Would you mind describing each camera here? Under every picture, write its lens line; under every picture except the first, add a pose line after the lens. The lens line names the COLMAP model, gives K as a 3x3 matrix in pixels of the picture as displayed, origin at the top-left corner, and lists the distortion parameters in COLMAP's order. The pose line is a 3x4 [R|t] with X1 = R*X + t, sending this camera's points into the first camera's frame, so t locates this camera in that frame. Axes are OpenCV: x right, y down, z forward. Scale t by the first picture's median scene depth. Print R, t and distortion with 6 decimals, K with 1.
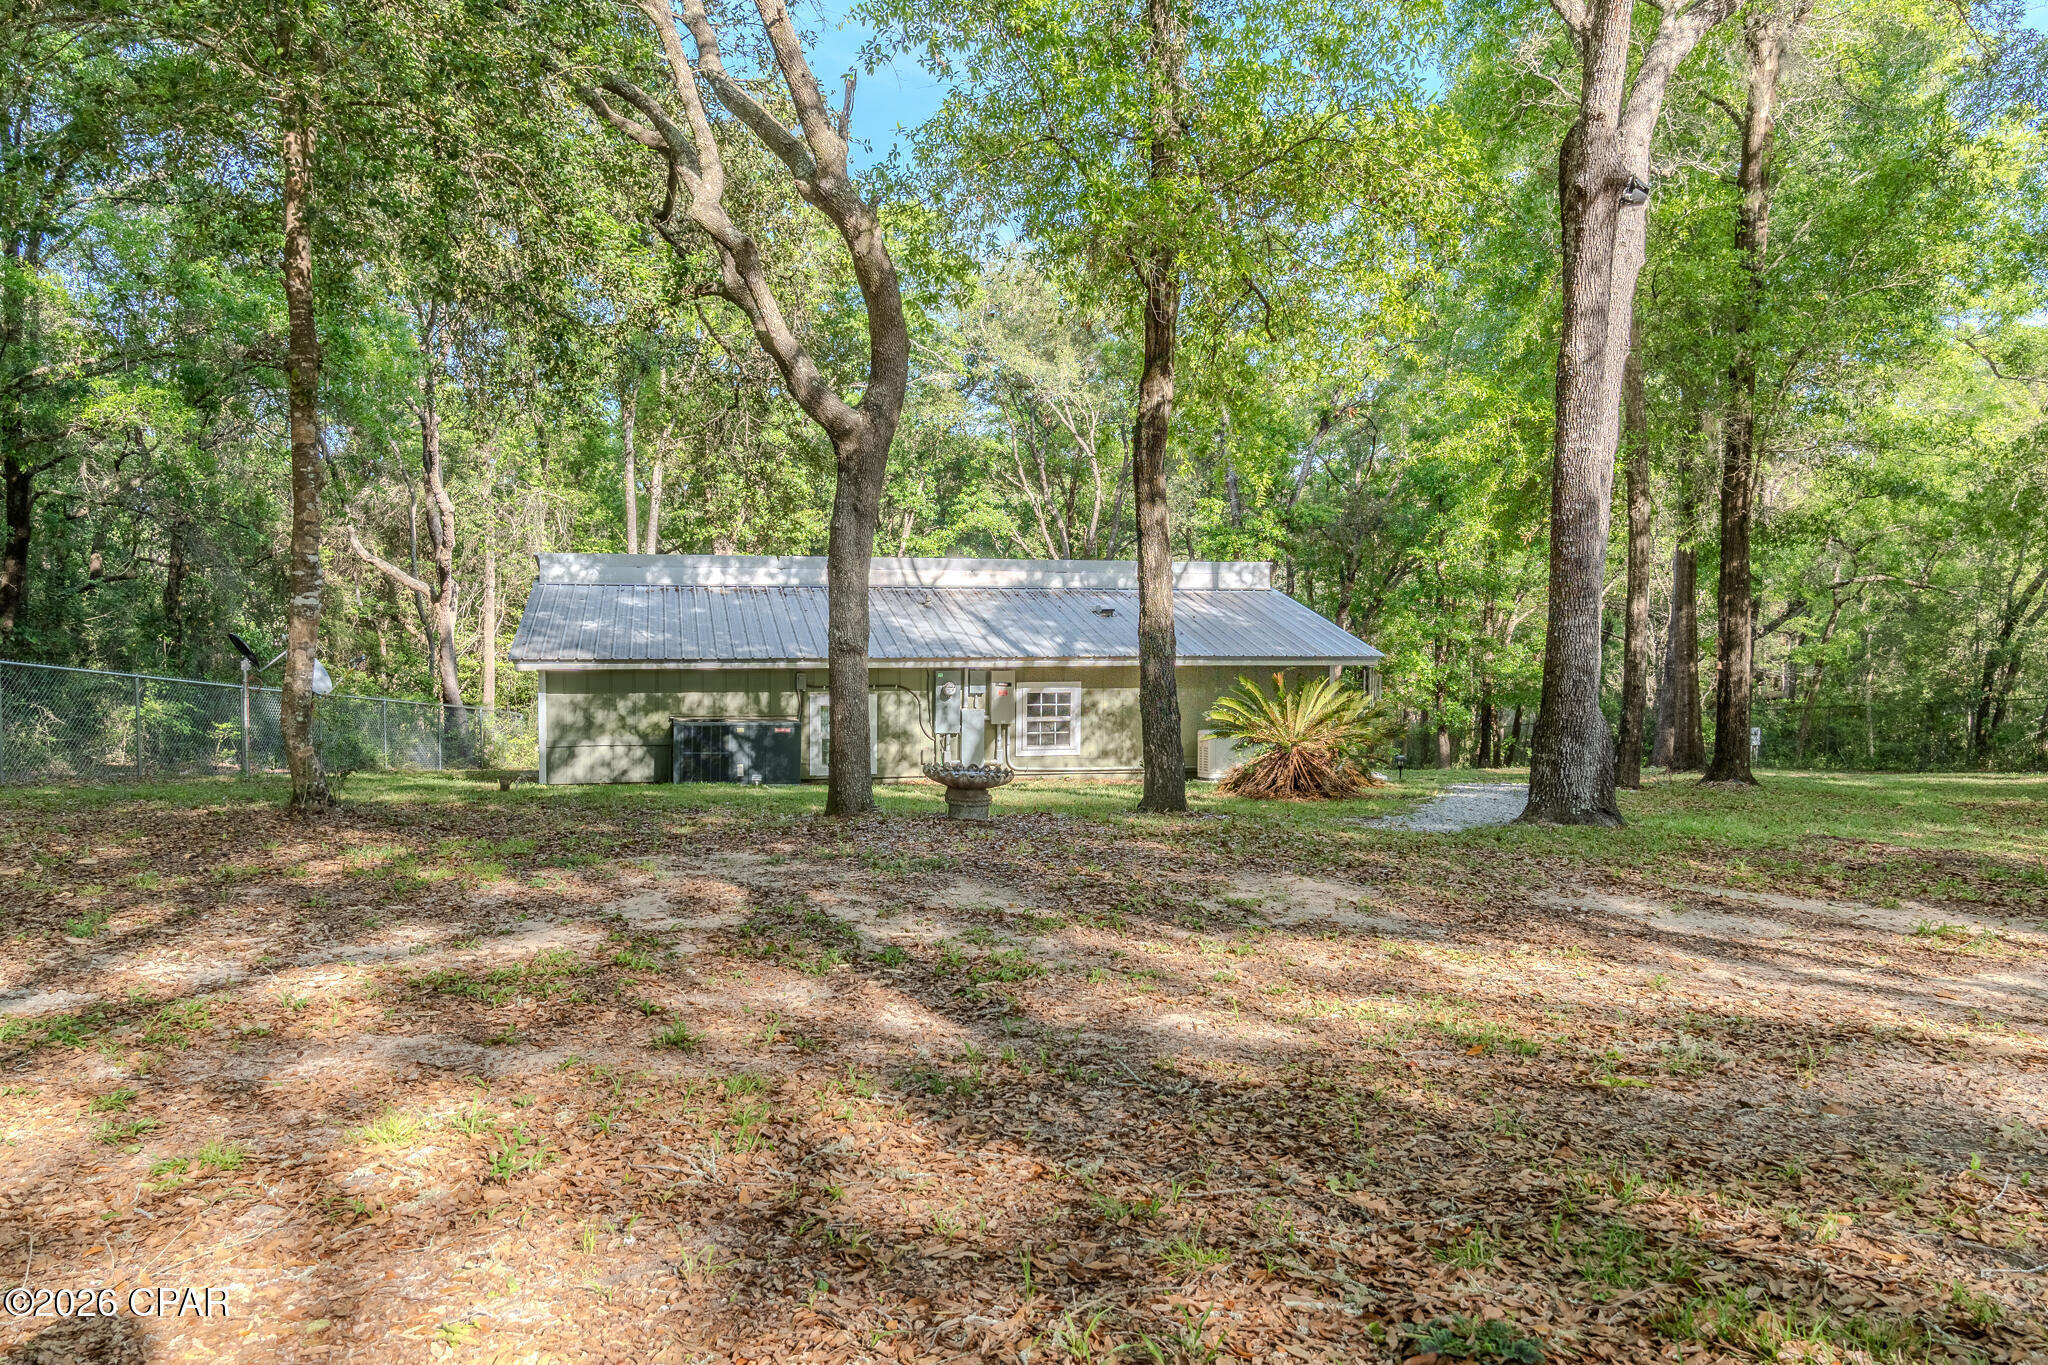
lens RADIAL K [[1402.3, 0, 1029.6], [0, 1402.3, 695.4], [0, 0, 1]] dist [-0.033320, -0.001331]
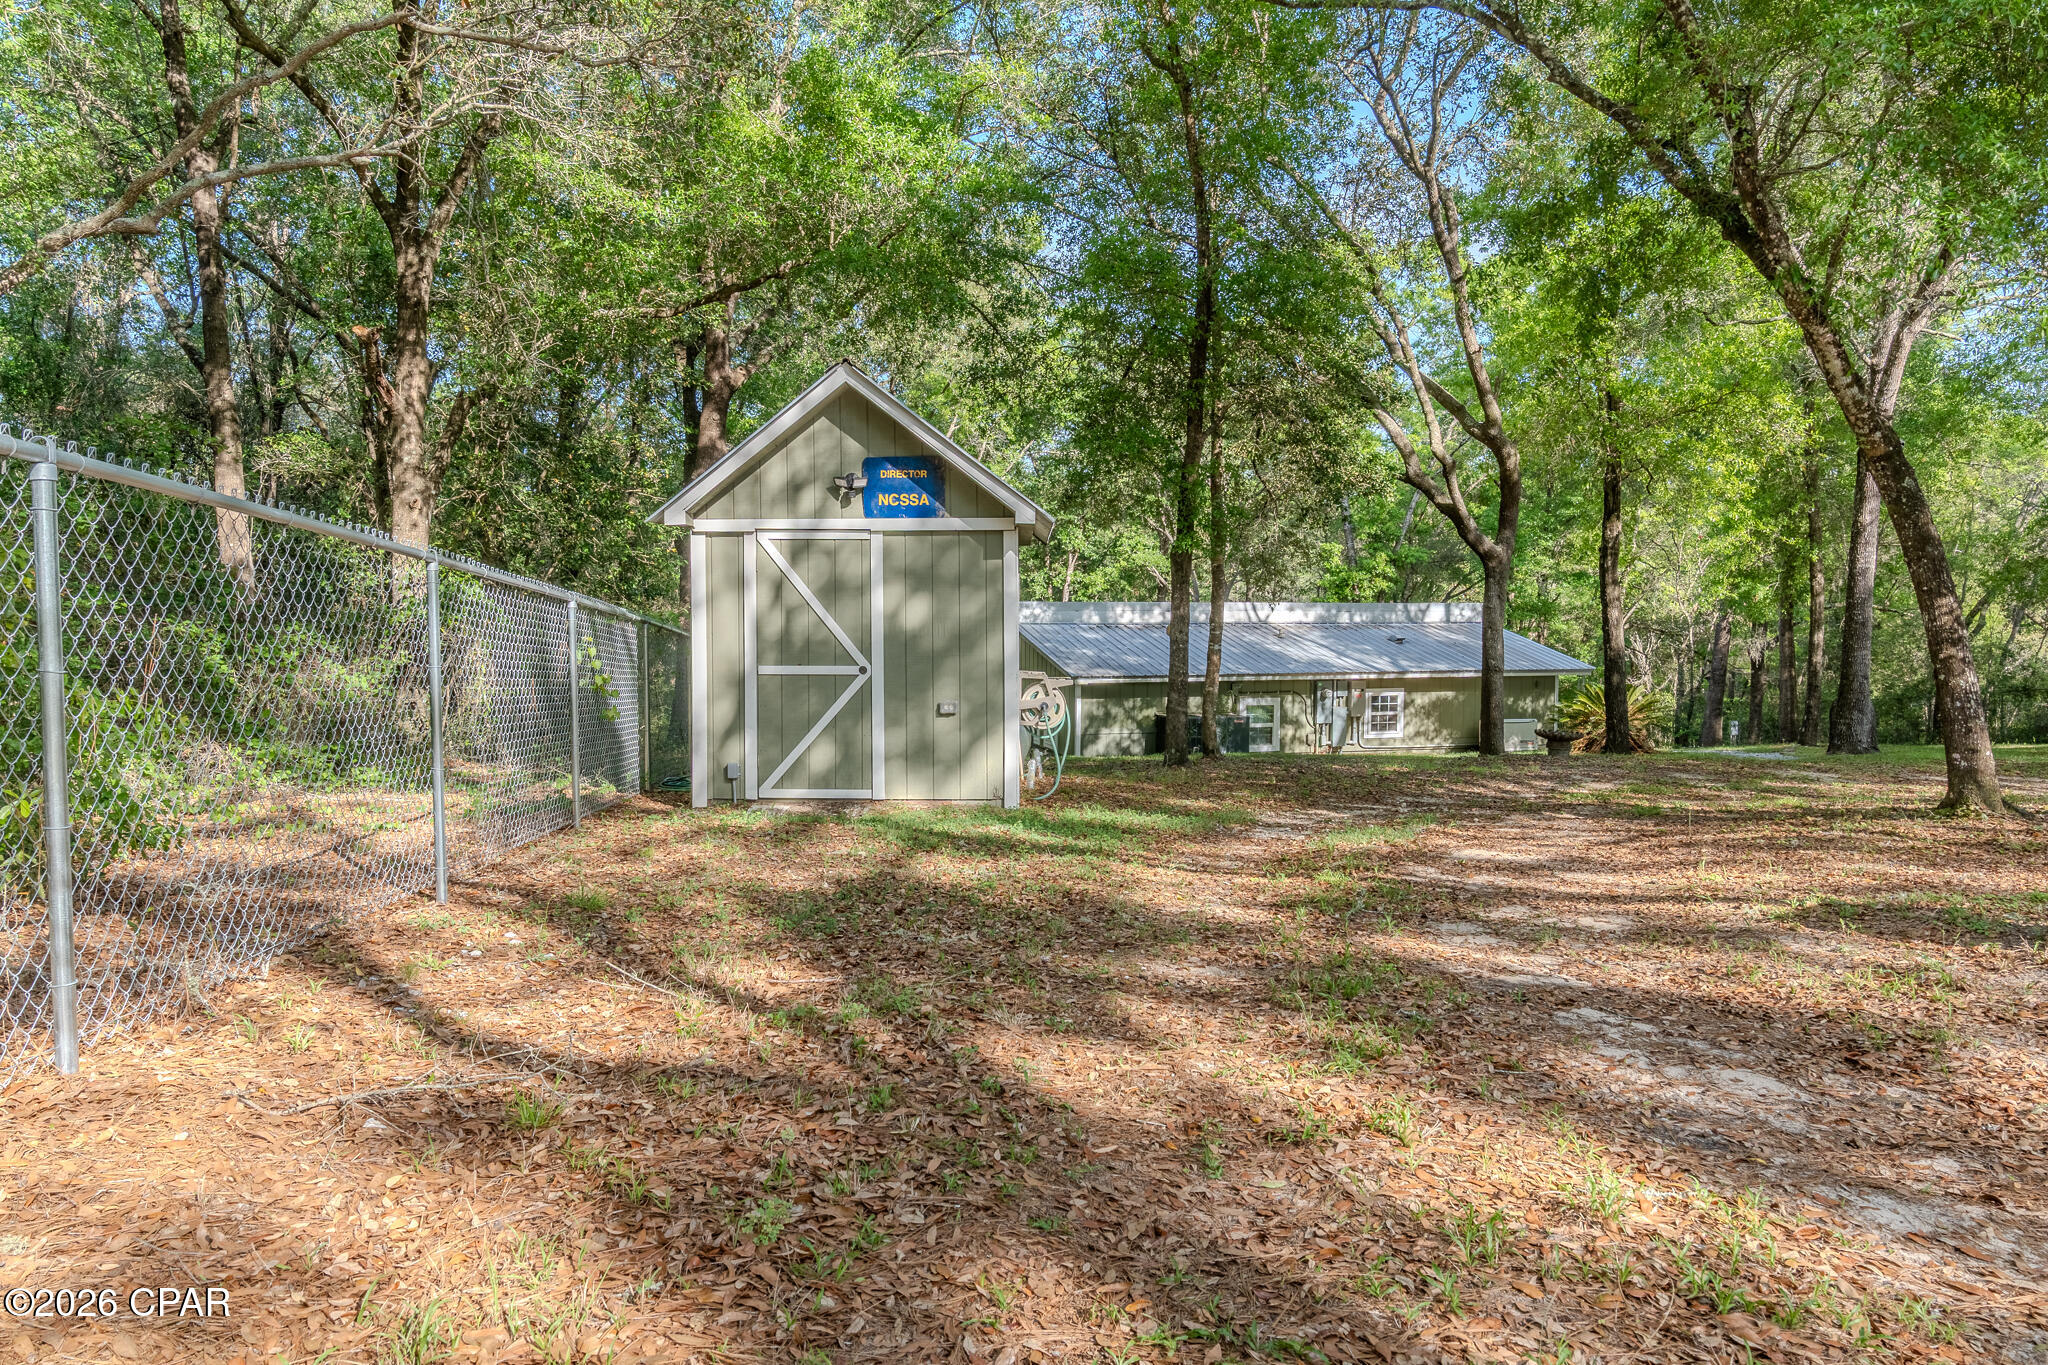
lens RADIAL K [[1402.3, 0, 1029.6], [0, 1402.3, 695.4], [0, 0, 1]] dist [-0.033320, -0.001331]
pose [[0.998921, -0.003601, 0.046302, -0.436263], [0.004316, 0.999873, -0.015342, 0.019729], [-0.046240, 0.015526, 0.998810, -0.467147]]
